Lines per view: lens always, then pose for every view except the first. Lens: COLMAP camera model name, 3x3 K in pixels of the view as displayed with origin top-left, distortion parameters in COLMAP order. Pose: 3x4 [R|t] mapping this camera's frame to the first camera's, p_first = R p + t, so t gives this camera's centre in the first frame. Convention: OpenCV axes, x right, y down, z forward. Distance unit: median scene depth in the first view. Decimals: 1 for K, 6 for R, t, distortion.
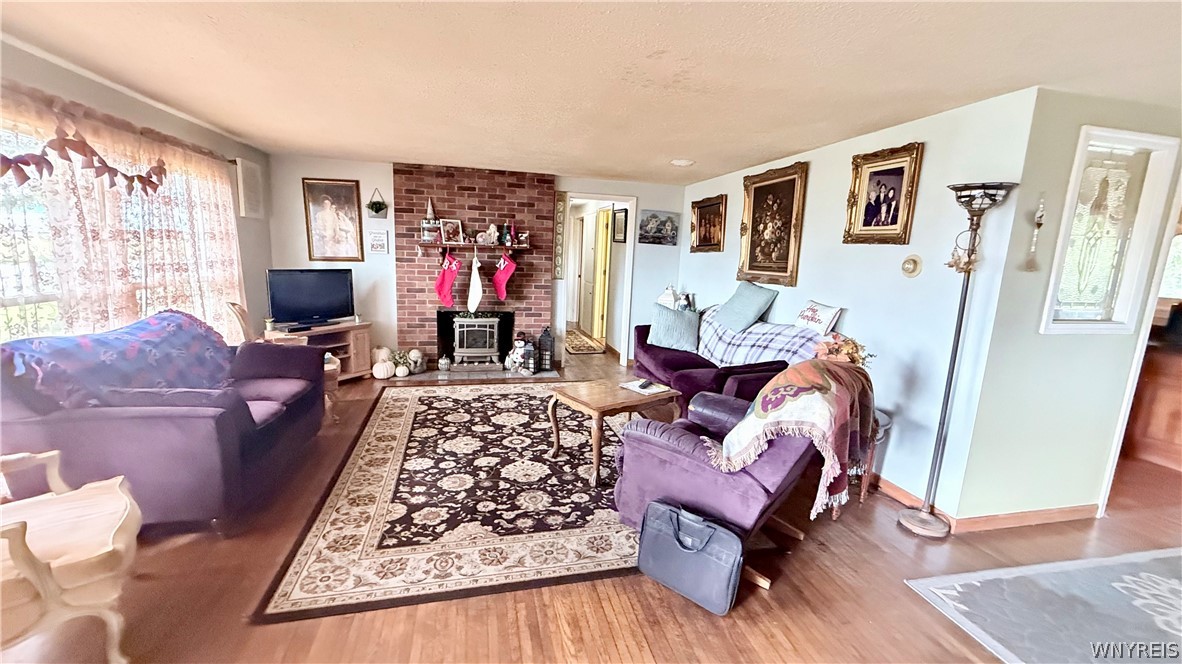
lens RADIAL K [[475.1, 0, 590.9], [0, 475.1, 331.4], [0, 0, 1]] dist [-0.000005, -0.000012]
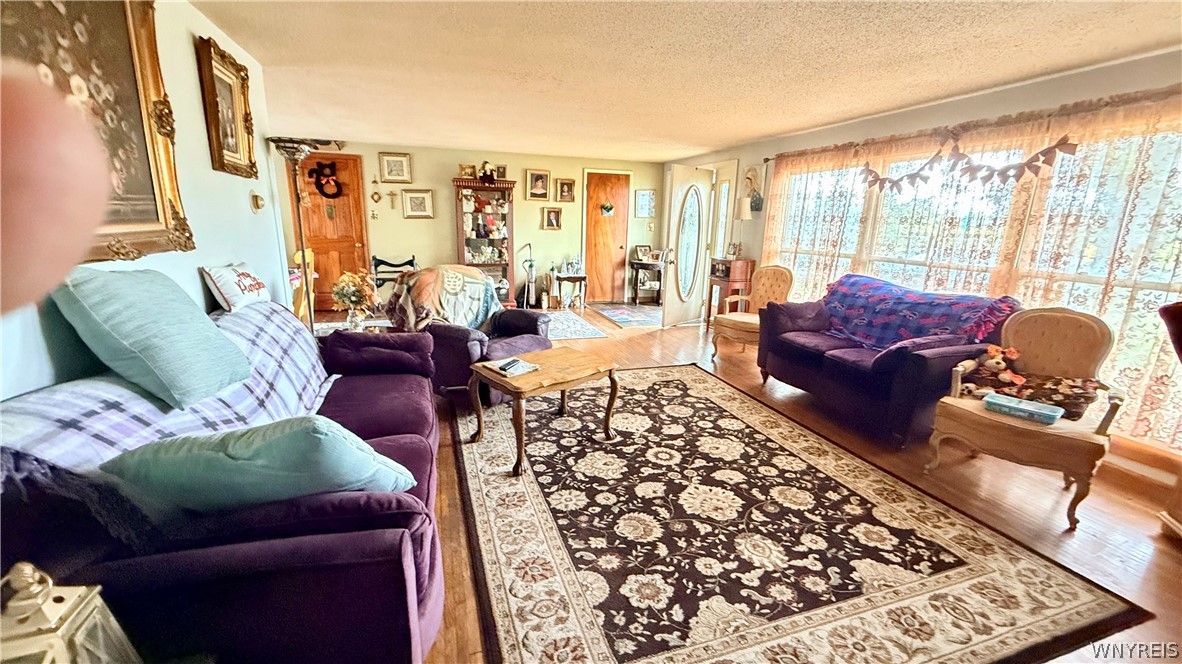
lens RADIAL K [[475.1, 0, 594.0], [0, 475.1, 334.5], [0, 0, 1]] dist [-0.000005, -0.000012]
pose [[-0.994333, -0.041354, -0.097942, 0.047978], [-0.076799, 0.916443, 0.392728, -0.263767], [0.073517, 0.398024, -0.914425, 1.669937]]
